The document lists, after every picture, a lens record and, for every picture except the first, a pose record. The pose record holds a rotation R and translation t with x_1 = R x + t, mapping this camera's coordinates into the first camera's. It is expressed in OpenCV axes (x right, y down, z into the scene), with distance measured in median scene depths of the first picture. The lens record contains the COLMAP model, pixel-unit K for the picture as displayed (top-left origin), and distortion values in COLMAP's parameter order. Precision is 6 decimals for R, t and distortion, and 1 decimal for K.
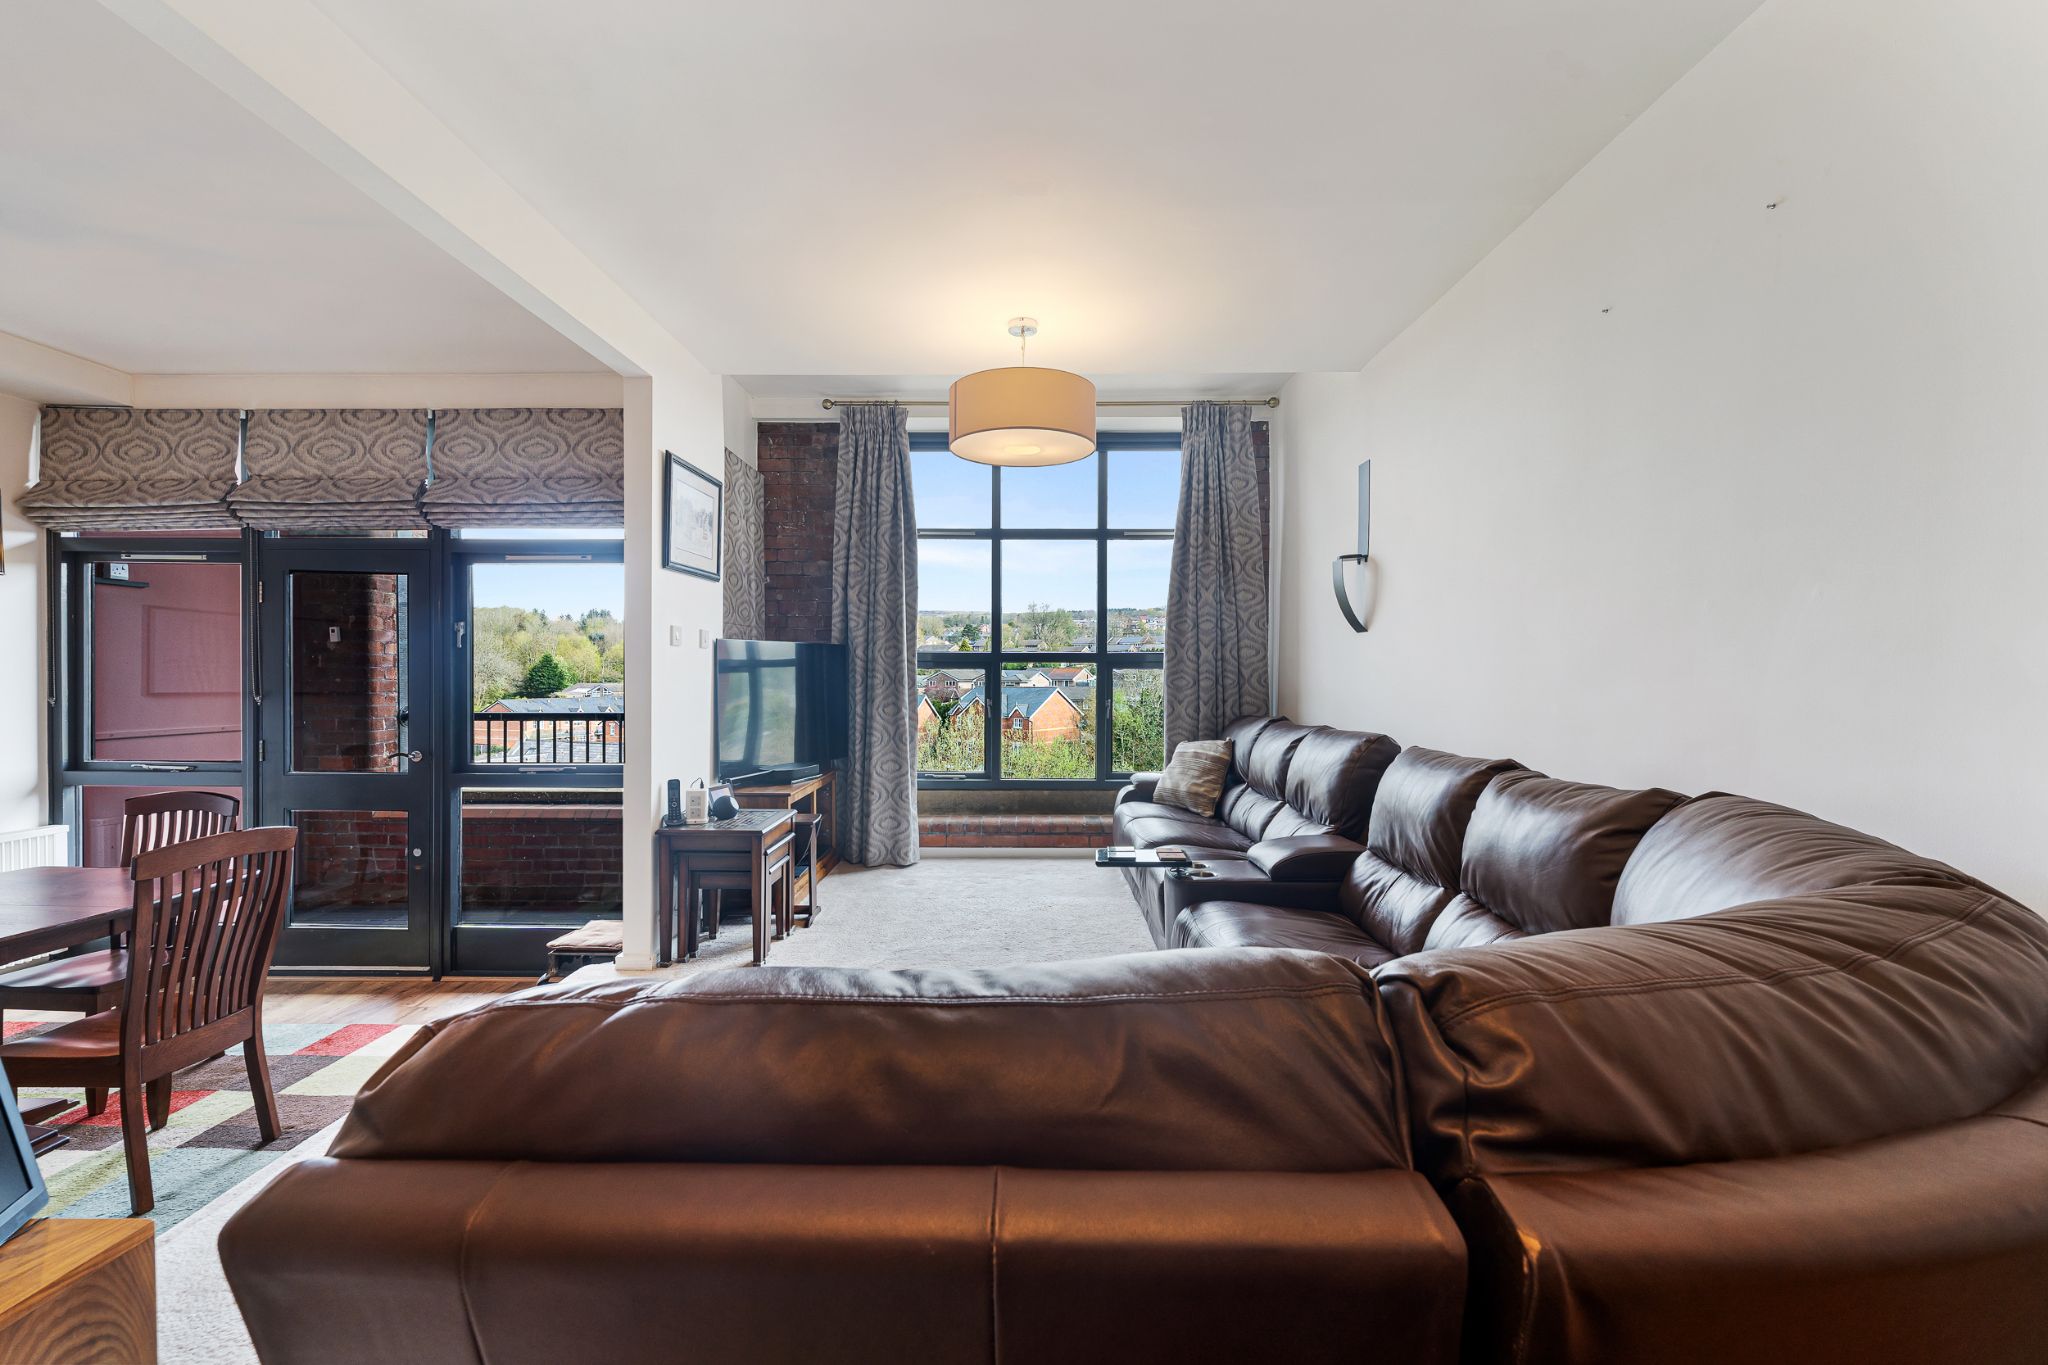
lens RADIAL K [[825.8, 0, 1019.9], [0, 825.8, 685.7], [0, 0, 1]] dist [-0.002164, -0.000535]
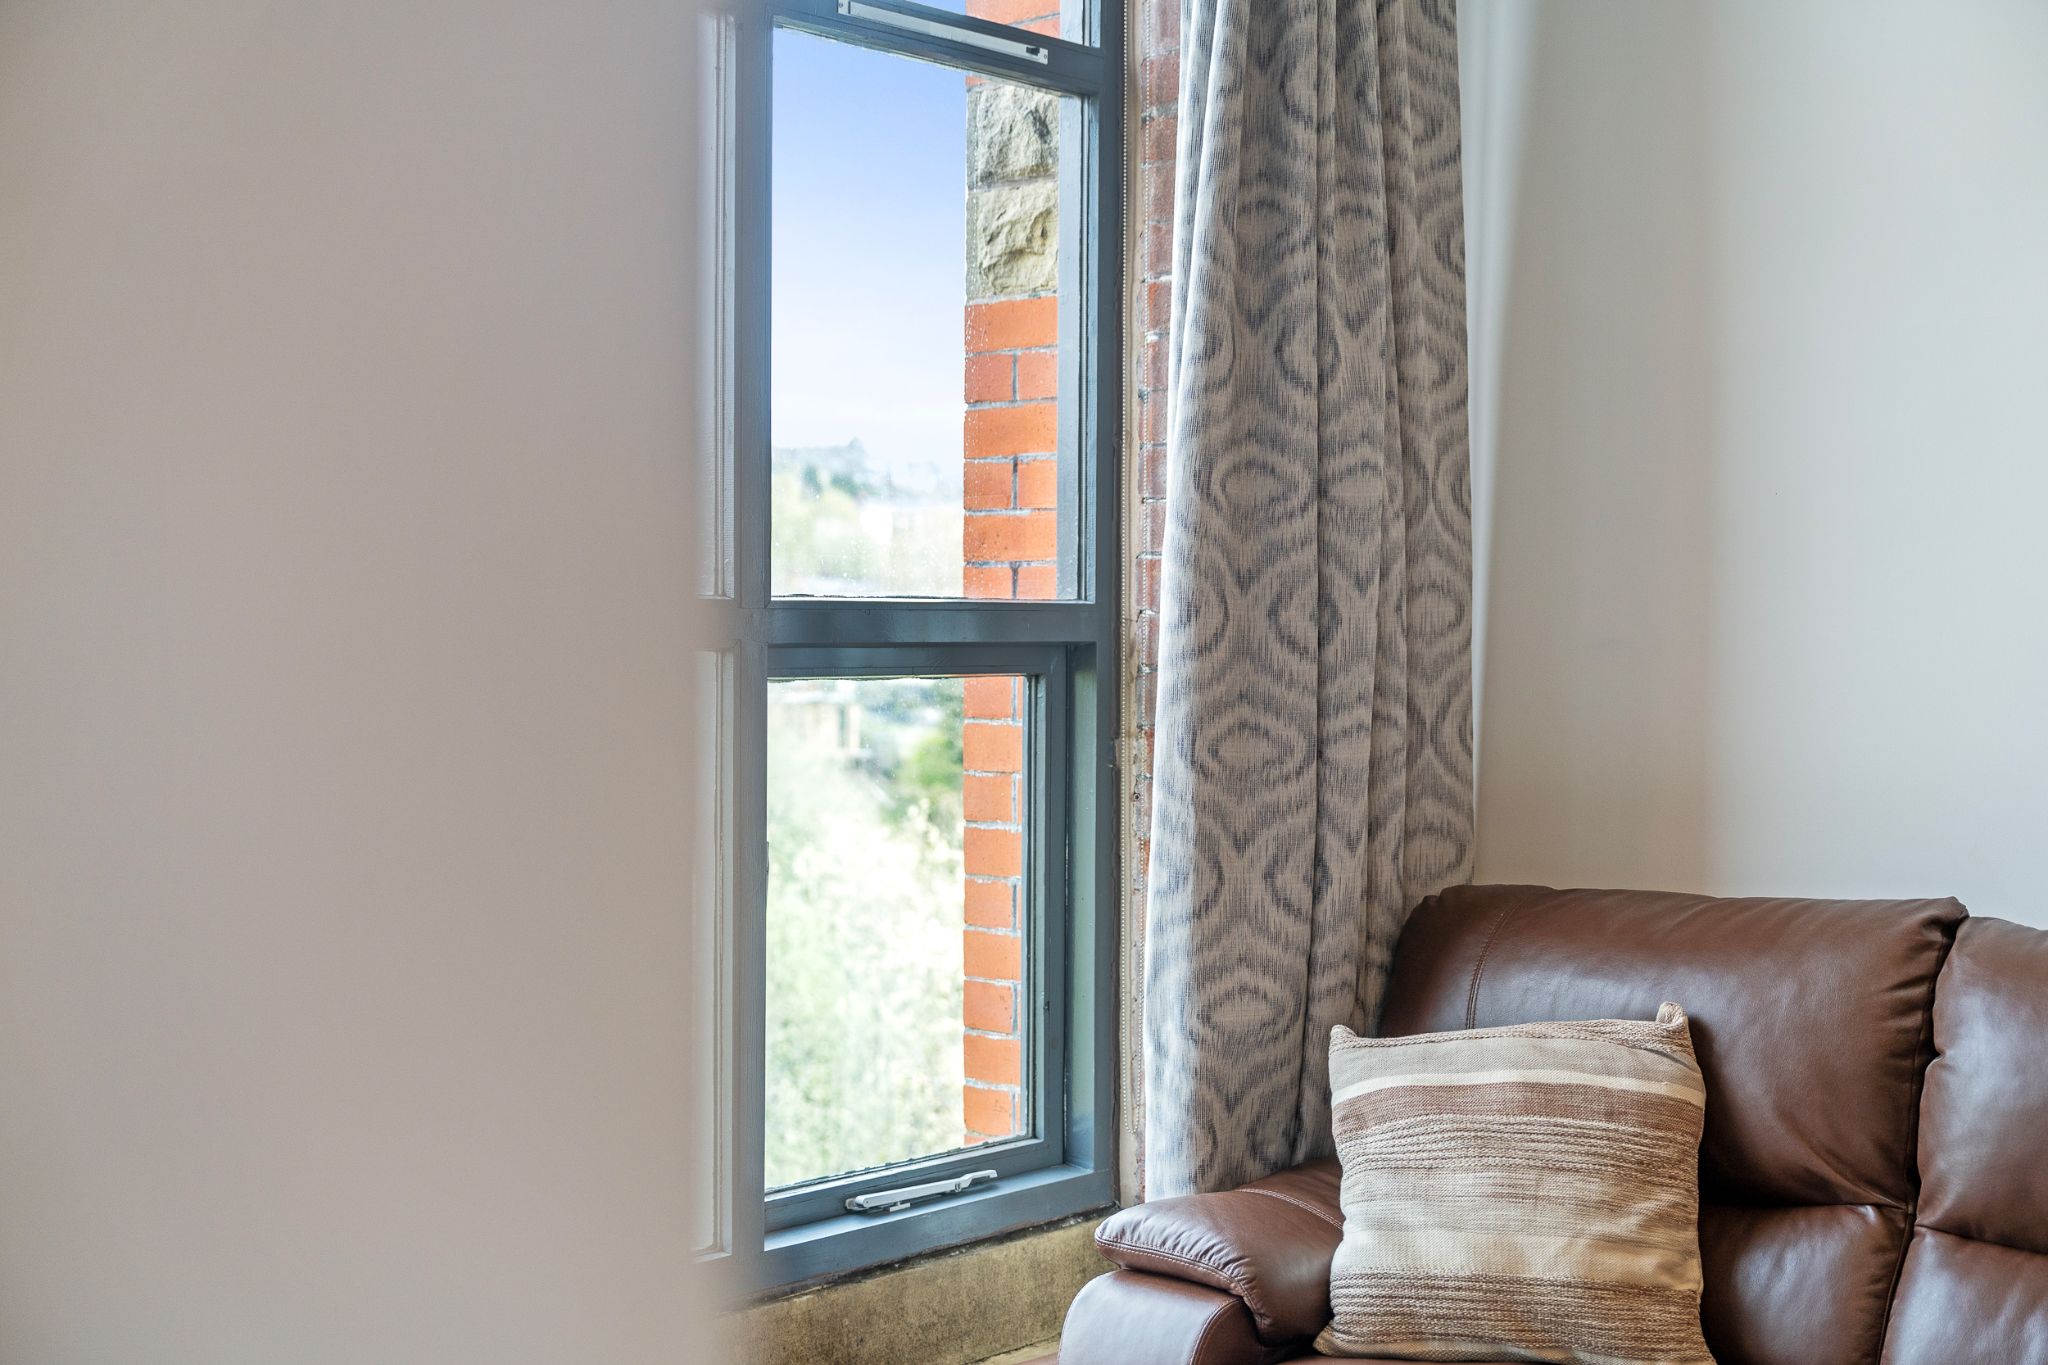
lens RADIAL K [[2550.2, 0, 1017.1], [0, 2550.2, 683.2], [0, 0, 1]] dist [0.004643, 0.000000]
pose [[0.675317, -0.013751, 0.737399, -0.355288], [0.006576, 0.999899, 0.012624, -0.032236], [-0.737498, -0.003676, 0.675339, 0.642279]]
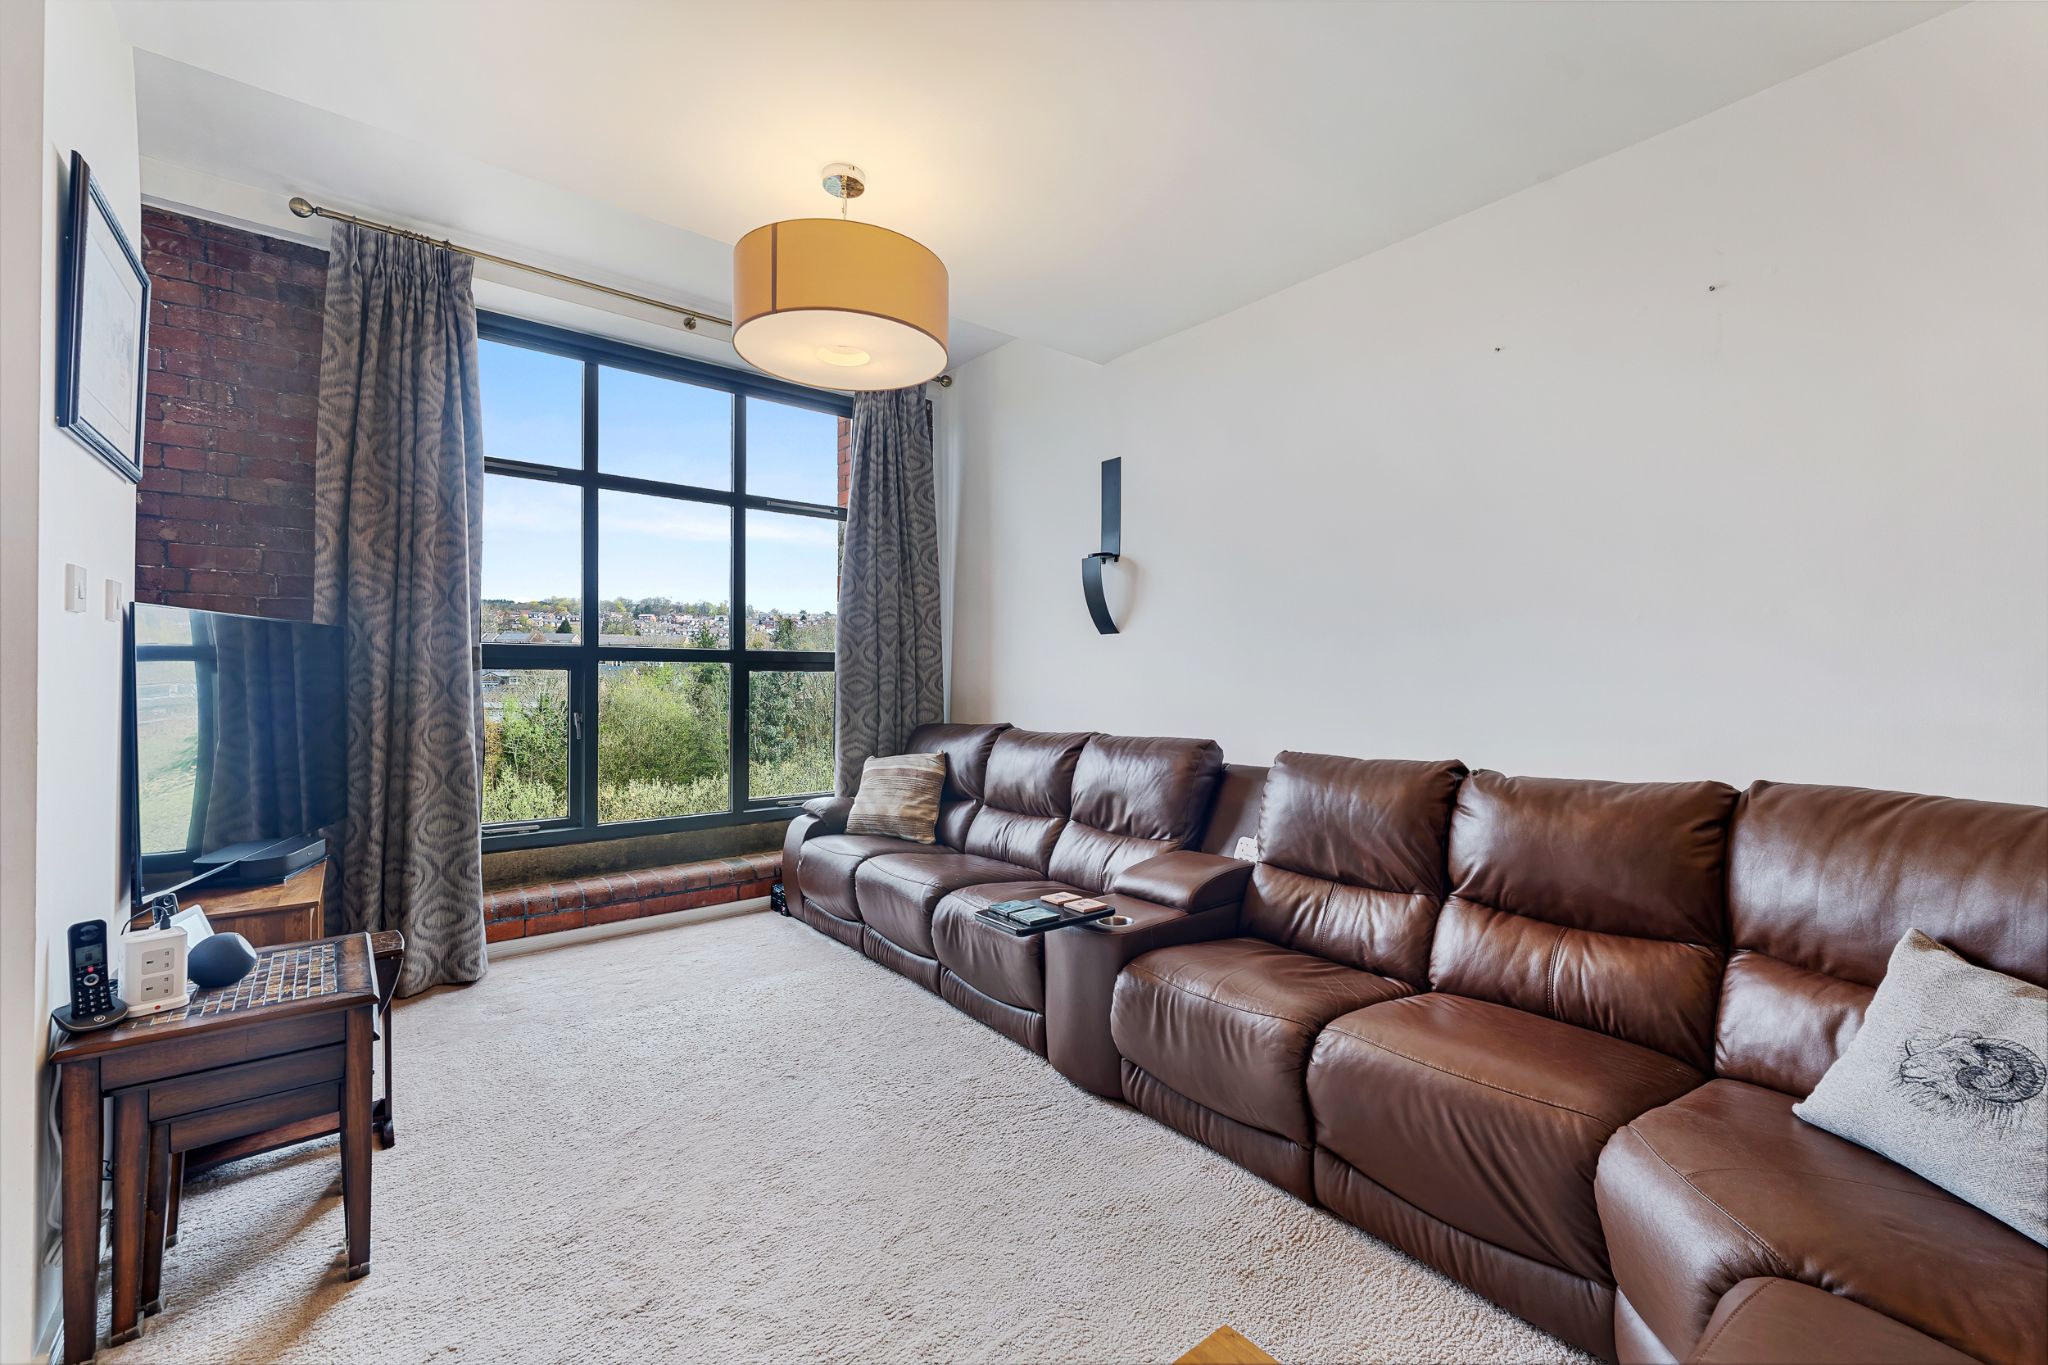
lens RADIAL K [[825.8, 0, 1020.3], [0, 825.8, 681.5], [0, 0, 1]] dist [-0.002164, -0.000535]
pose [[0.772560, -0.002589, 0.634937, -0.227846], [0.007919, 0.999953, -0.005559, -0.003953], [-0.634893, 0.009323, 0.772544, 0.259534]]
